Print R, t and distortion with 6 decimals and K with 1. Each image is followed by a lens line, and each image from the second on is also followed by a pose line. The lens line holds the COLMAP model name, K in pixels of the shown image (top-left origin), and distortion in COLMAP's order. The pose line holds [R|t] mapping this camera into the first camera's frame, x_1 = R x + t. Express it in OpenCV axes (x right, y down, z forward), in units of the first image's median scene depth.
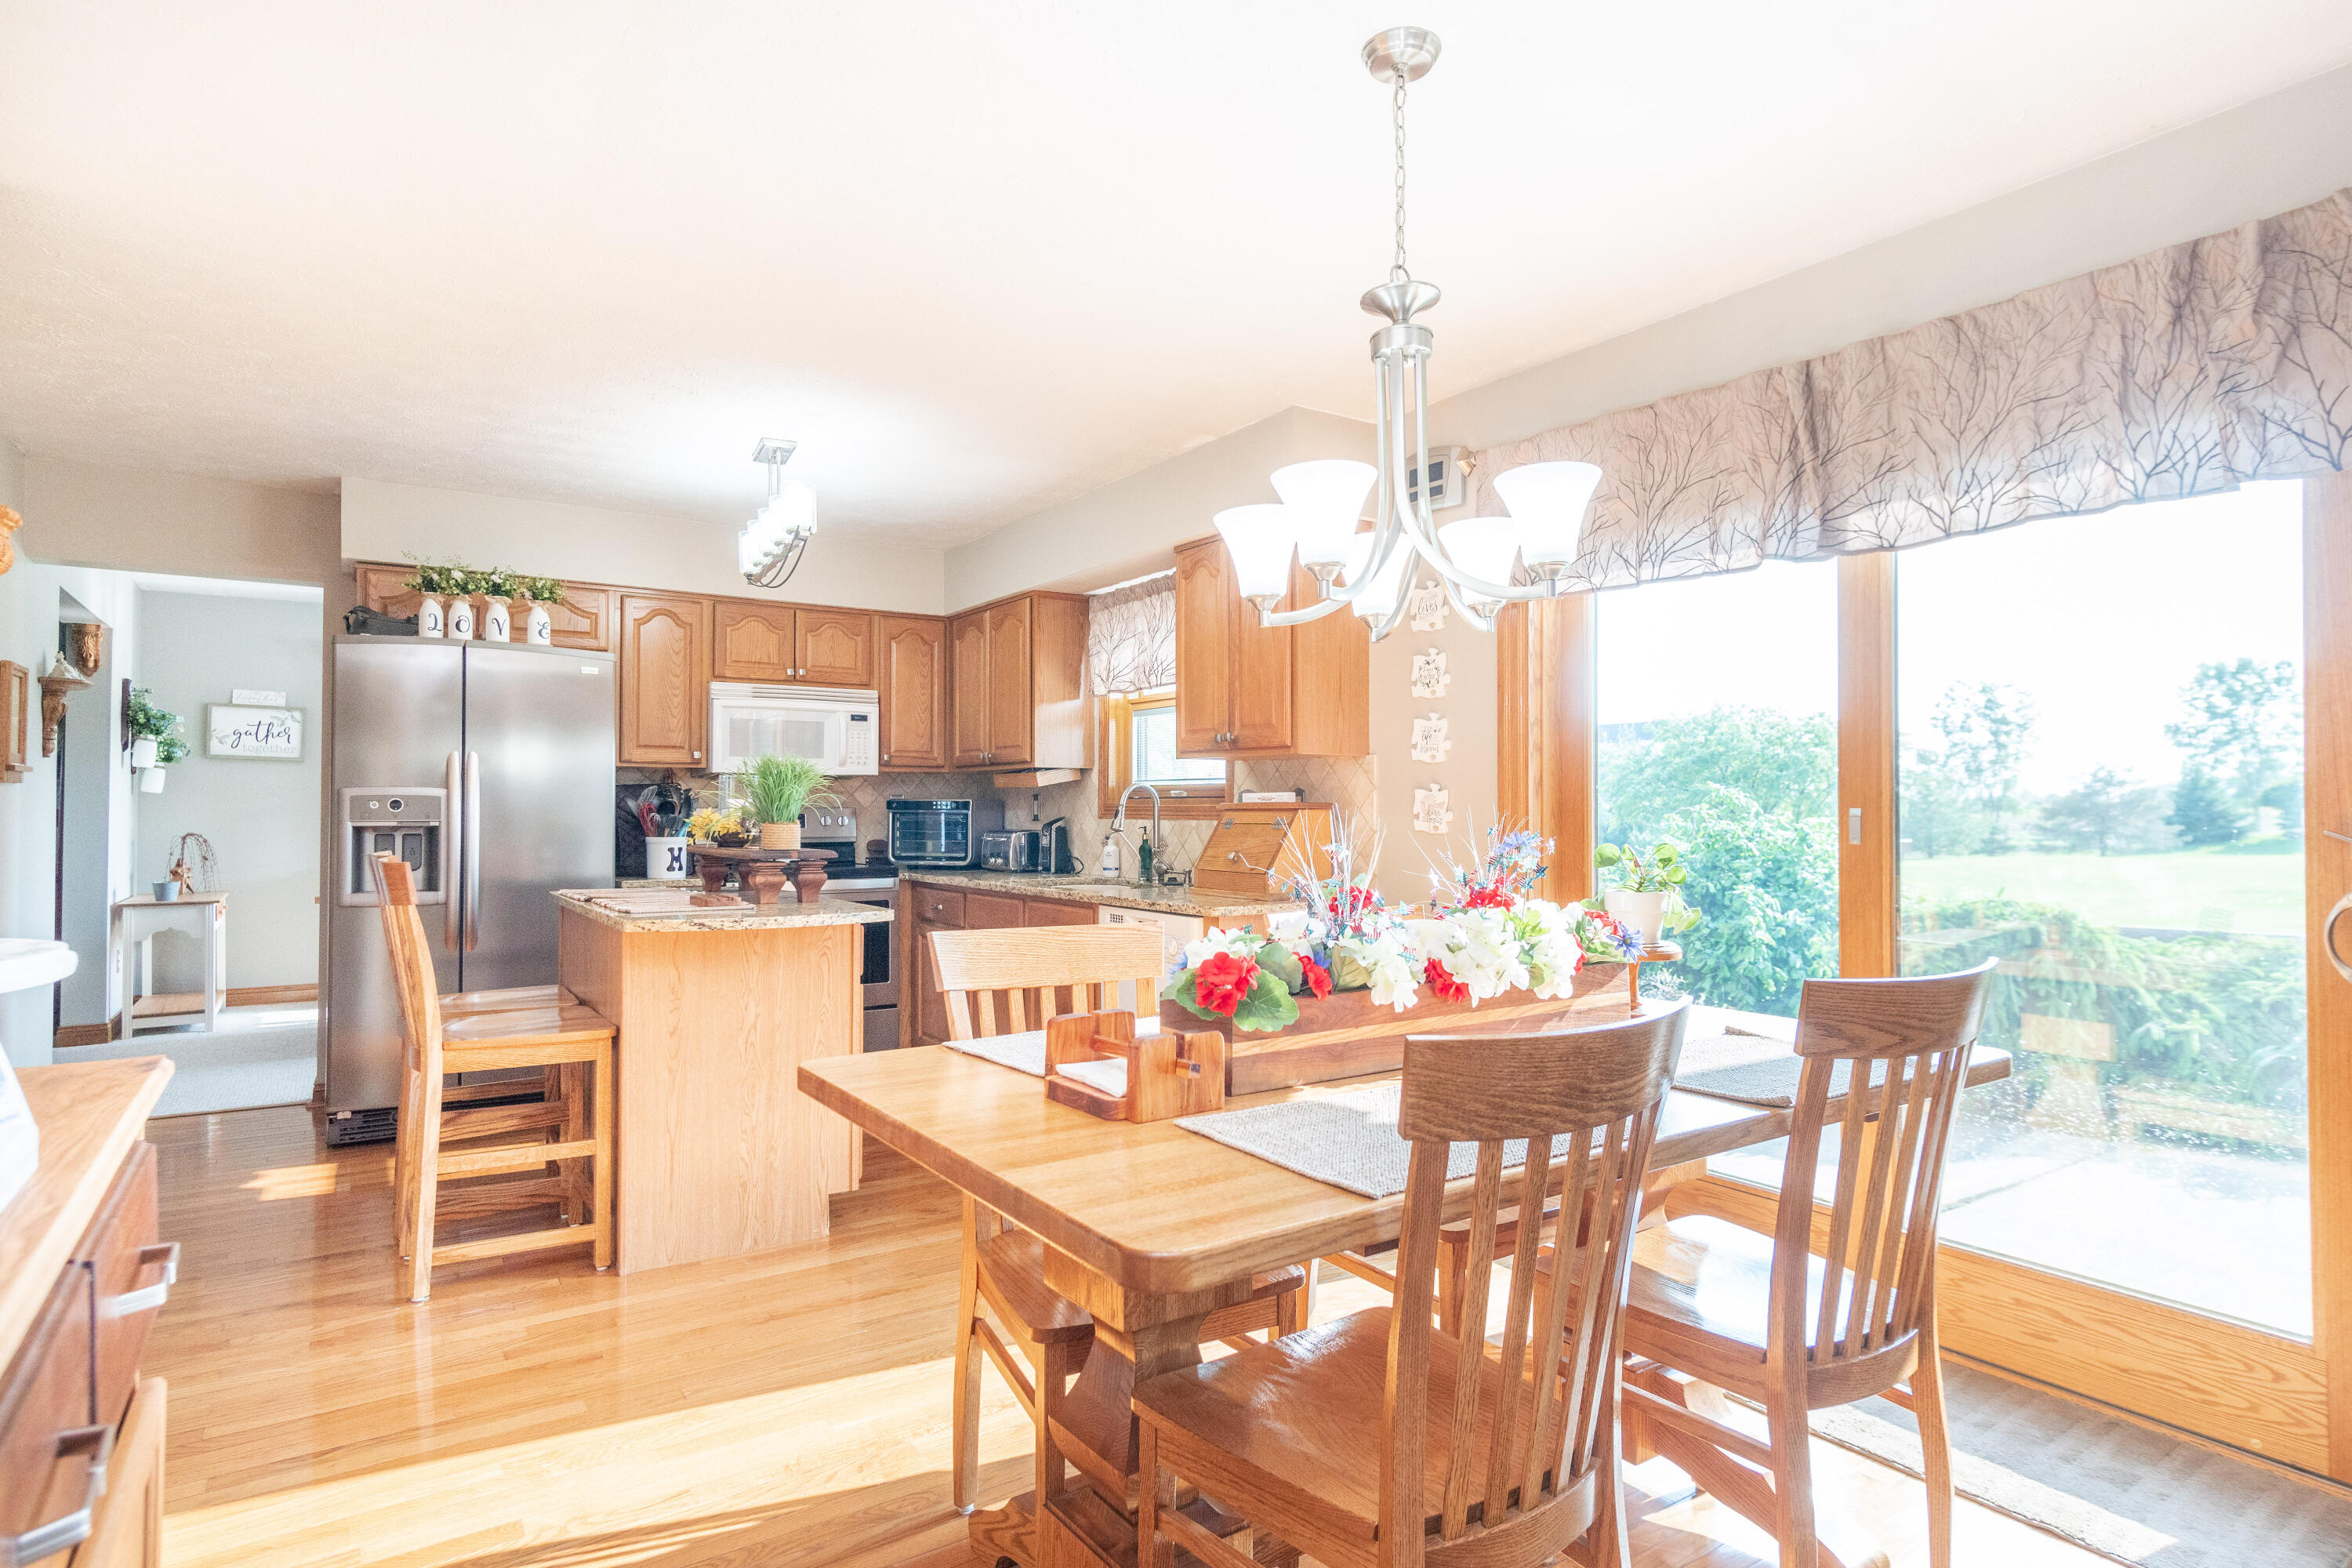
lens RADIAL K [[1251.1, 0, 1174.1], [0, 1251.1, 791.1], [0, 0, 1]] dist [0.002626, 0.000348]
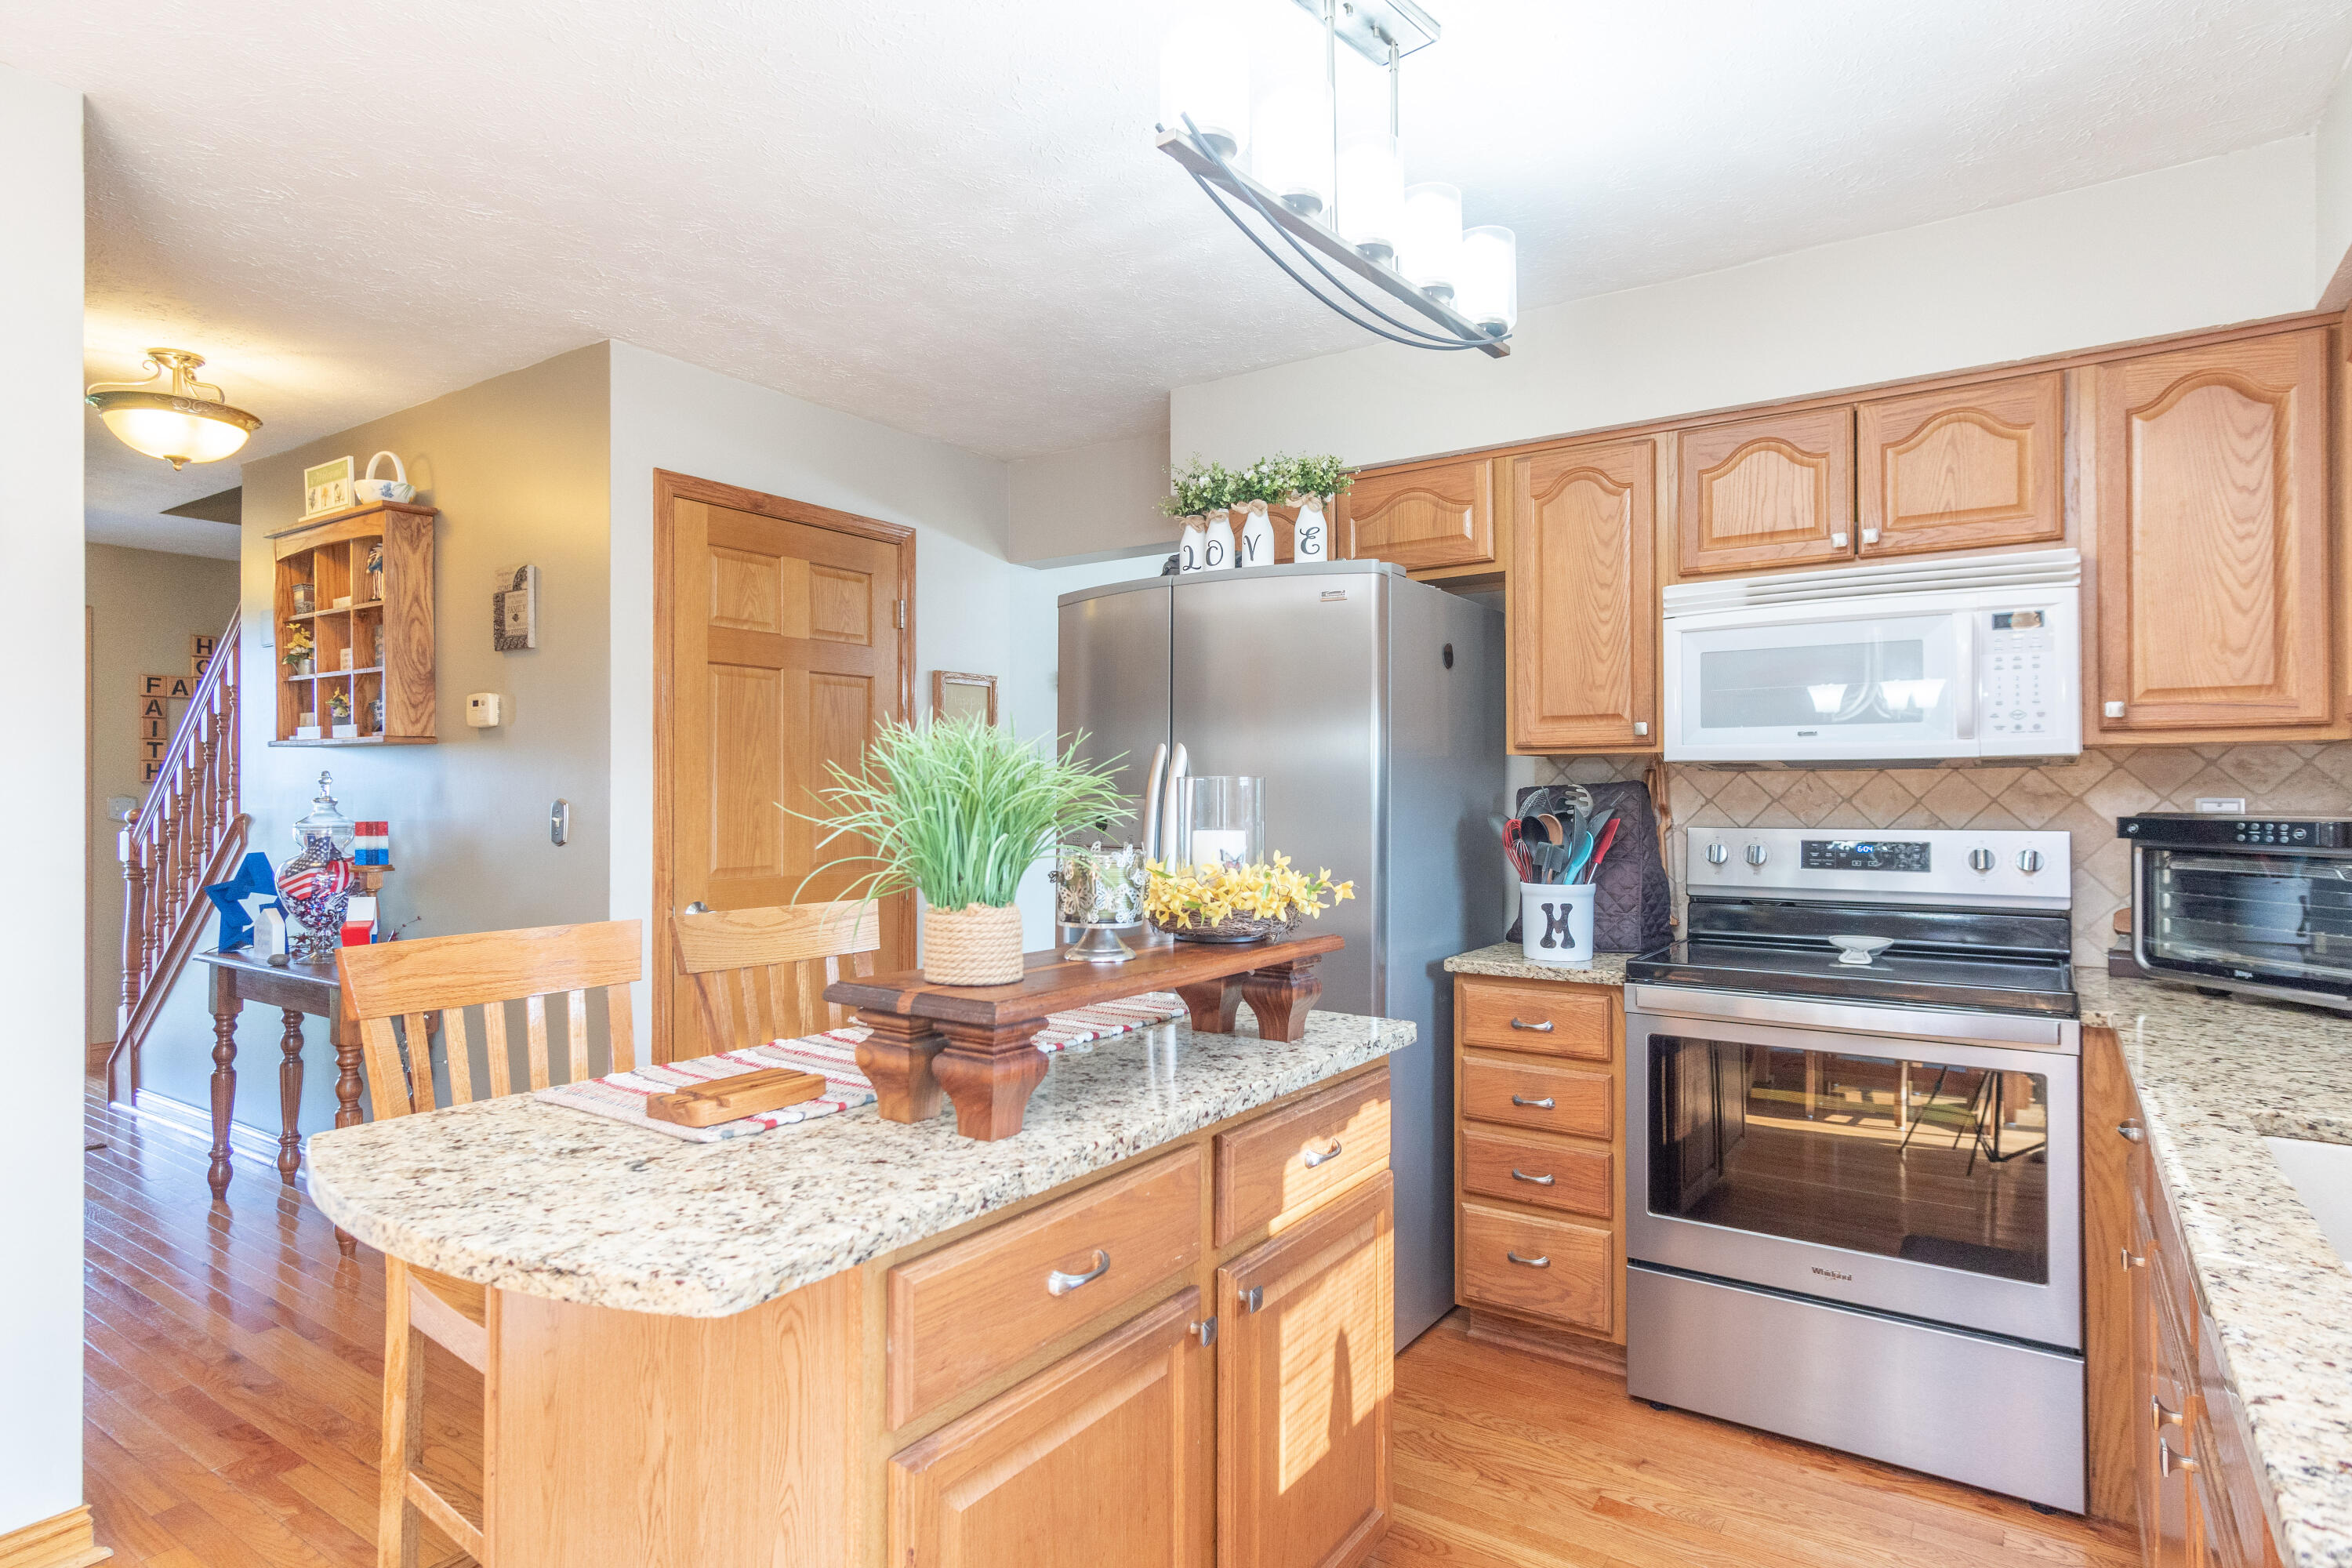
lens RADIAL K [[1251.1, 0, 1175.0], [0, 1251.1, 778.8], [0, 0, 1]] dist [0.002626, 0.000348]
pose [[0.361889, -0.012954, -0.932131, 0.038098], [0.012111, 0.999884, -0.009193, -0.004857], [0.932142, -0.007962, 0.362005, 0.614962]]
